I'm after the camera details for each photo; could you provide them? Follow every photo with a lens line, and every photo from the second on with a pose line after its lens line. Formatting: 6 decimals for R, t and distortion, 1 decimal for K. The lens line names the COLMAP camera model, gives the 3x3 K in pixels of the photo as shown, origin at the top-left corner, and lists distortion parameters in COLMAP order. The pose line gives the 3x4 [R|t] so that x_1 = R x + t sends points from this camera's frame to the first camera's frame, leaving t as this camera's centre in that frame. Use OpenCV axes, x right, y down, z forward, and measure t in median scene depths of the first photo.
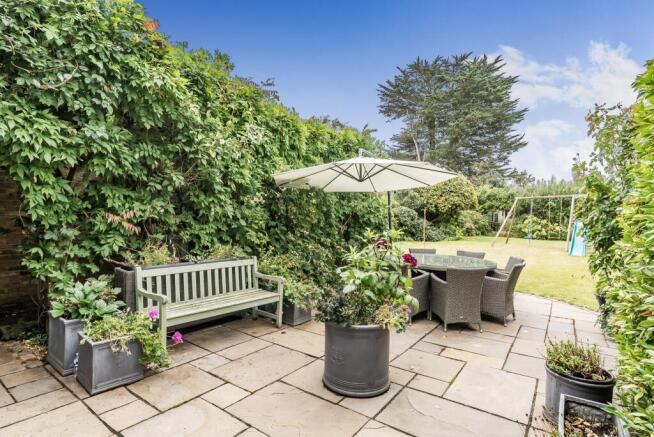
lens RADIAL K [[338.5, 0, 325.4], [0, 338.5, 221.2], [0, 0, 1]] dist [-0.003648, 0.001013]
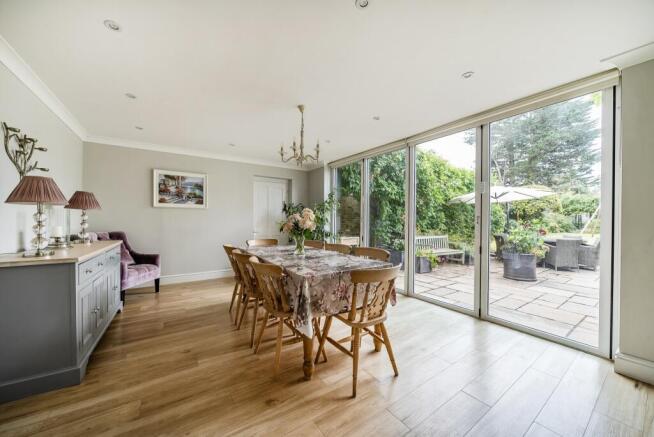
lens RADIAL K [[232.7, 0, 328.9], [0, 232.7, 219.3], [0, 0, 1]] dist [-0.002887, -0.000068]
pose [[0.938176, -0.016885, -0.345747, -0.073480], [0.008991, 0.999661, -0.024423, 0.006260], [0.346042, 0.019805, 0.938010, -0.131334]]
